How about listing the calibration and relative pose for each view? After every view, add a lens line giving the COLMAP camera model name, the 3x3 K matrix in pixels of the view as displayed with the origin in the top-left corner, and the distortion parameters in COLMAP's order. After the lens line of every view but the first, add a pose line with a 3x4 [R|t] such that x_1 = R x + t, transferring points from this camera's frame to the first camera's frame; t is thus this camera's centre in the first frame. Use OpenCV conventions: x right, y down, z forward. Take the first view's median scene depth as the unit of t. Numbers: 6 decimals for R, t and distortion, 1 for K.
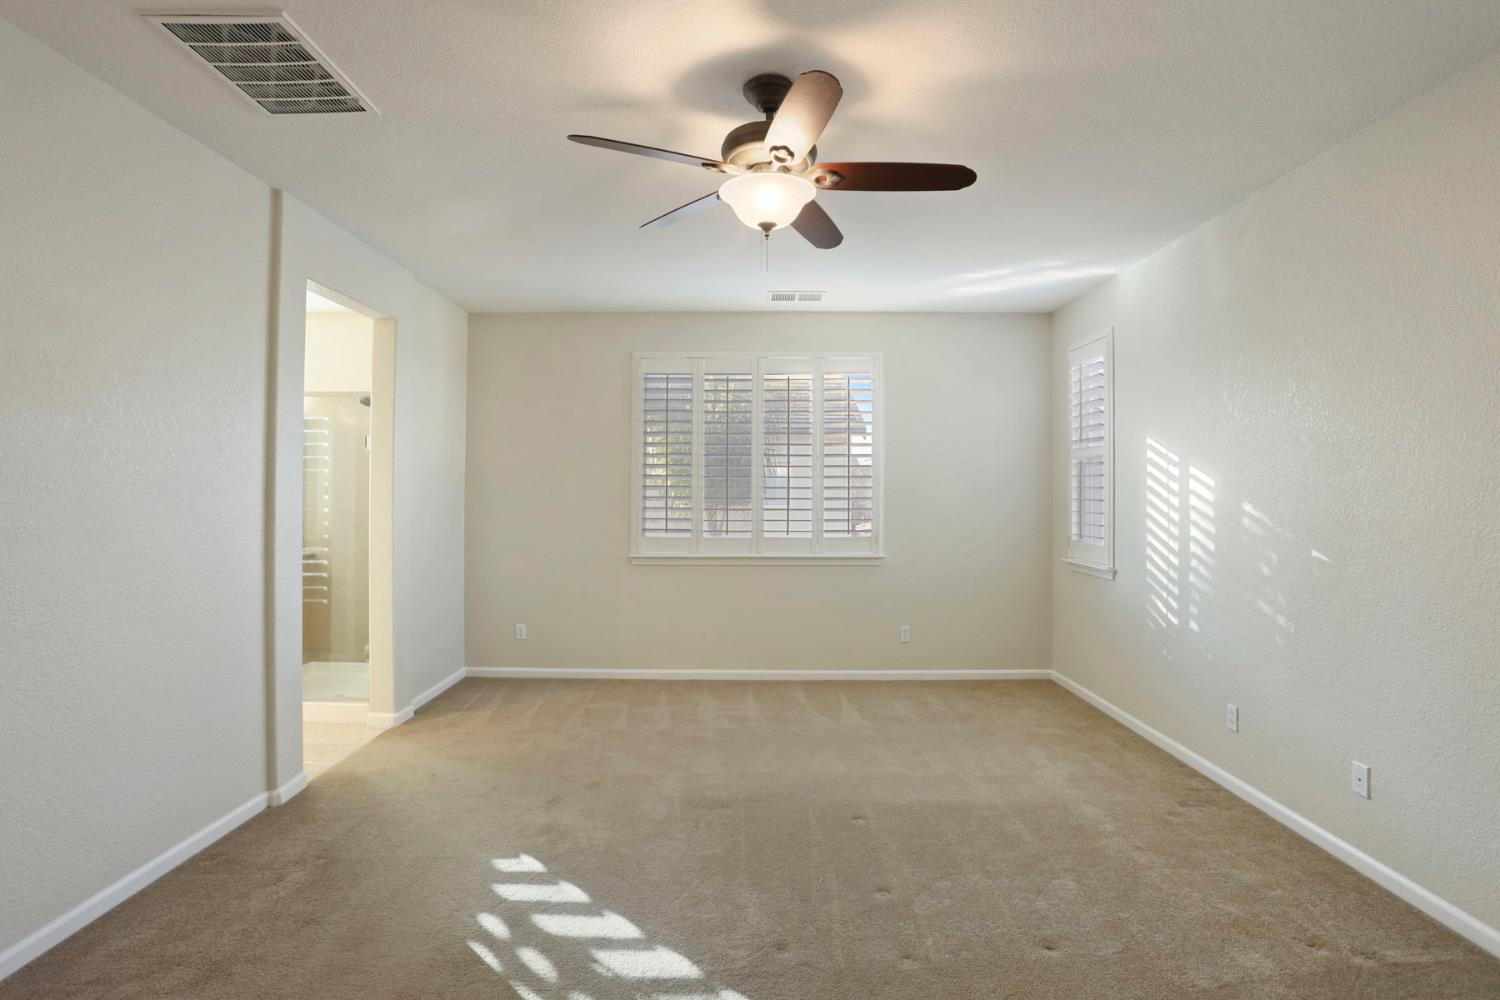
lens RADIAL K [[732.4, 0, 759.0], [0, 732.4, 486.5], [0, 0, 1]] dist [-0.056060, 0.015575]
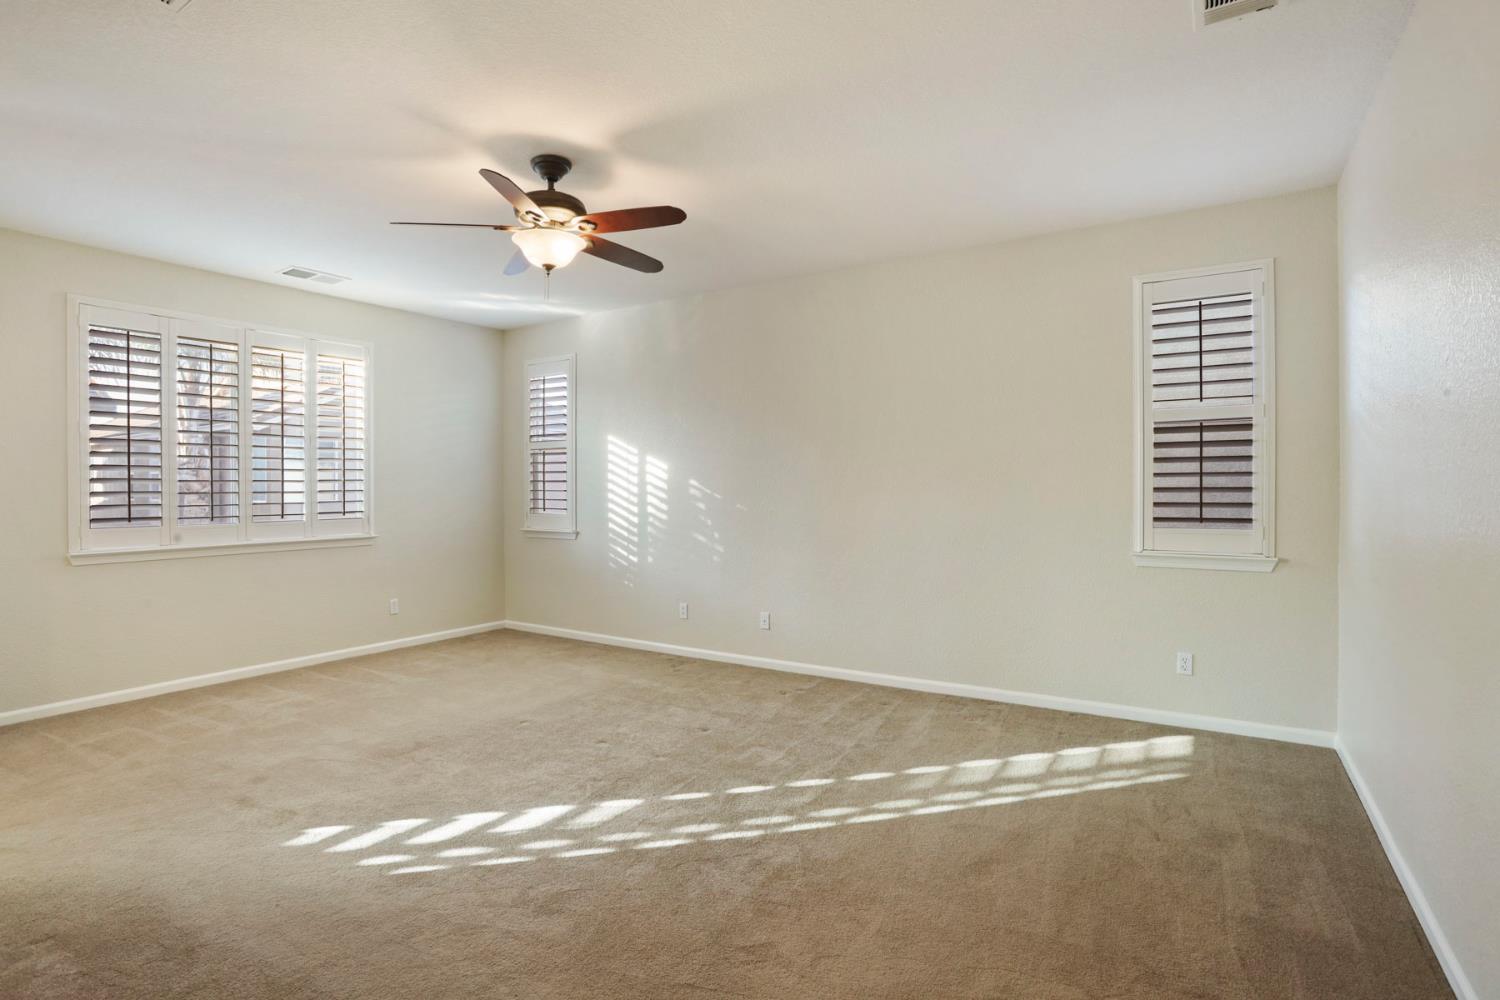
lens RADIAL K [[732.4, 0, 759.7], [0, 732.4, 488.0], [0, 0, 1]] dist [-0.056060, 0.015575]
pose [[0.538838, -0.011195, 0.842335, -0.565017], [-0.001166, 0.999901, 0.014035, 0.016042], [-0.842408, -0.008545, 0.538772, -0.039427]]
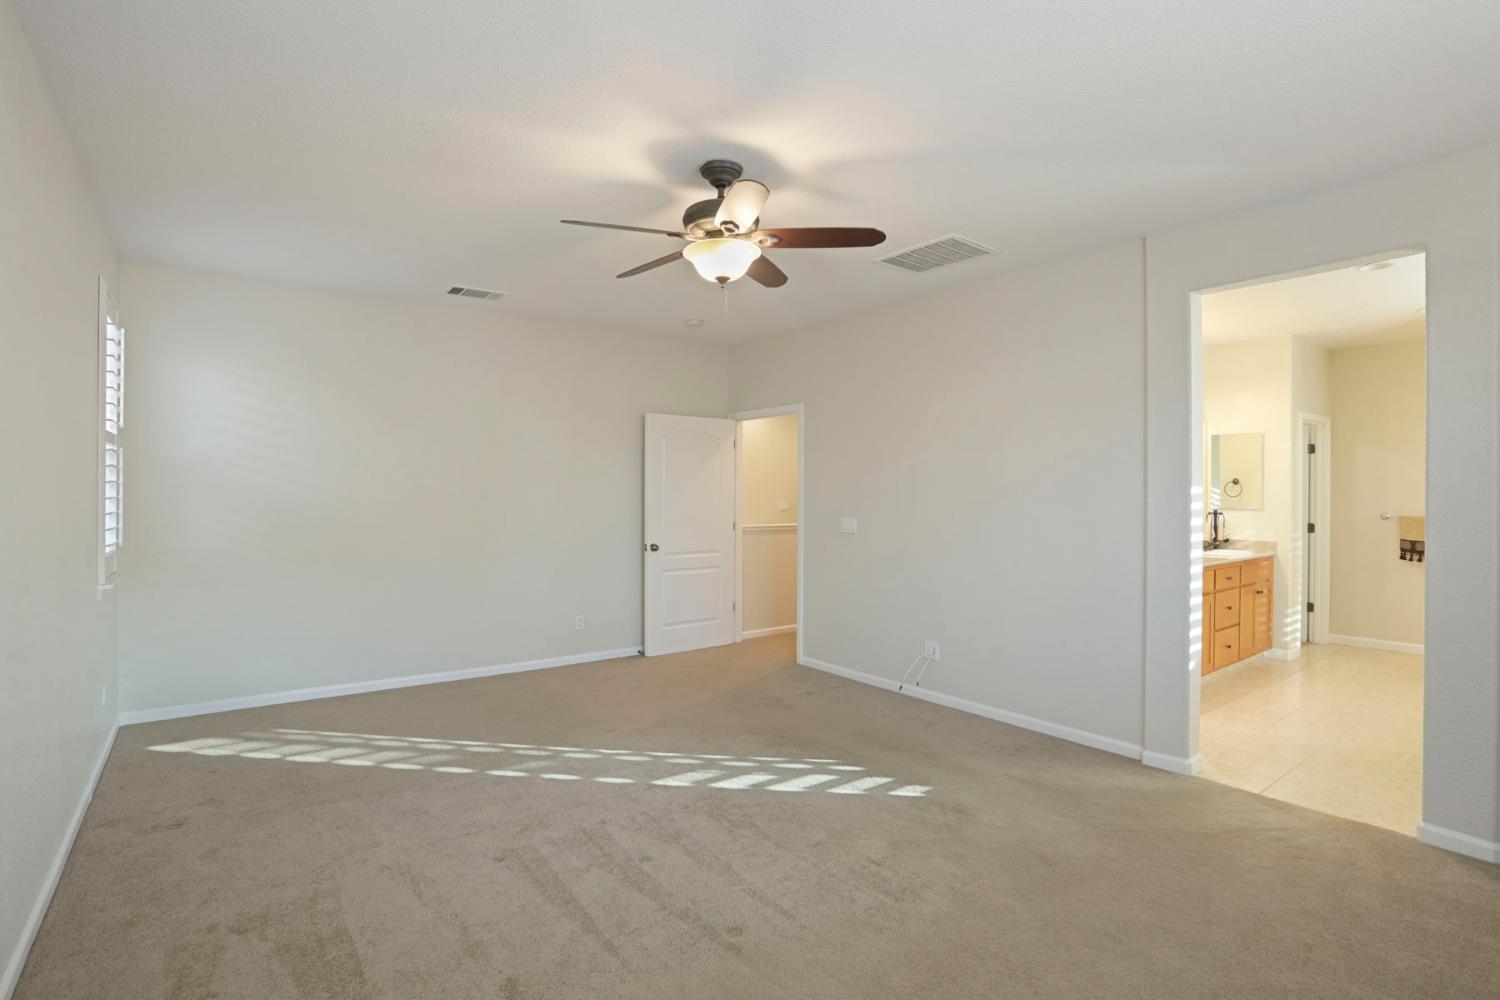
lens RADIAL K [[732.4, 0, 753.9], [0, 732.4, 494.4], [0, 0, 1]] dist [-0.056060, 0.015575]
pose [[-0.792893, -0.003058, -0.609353, 0.449158], [-0.005329, 0.999984, 0.001915, 0.002007], [0.609337, 0.004766, -0.792897, 1.246284]]
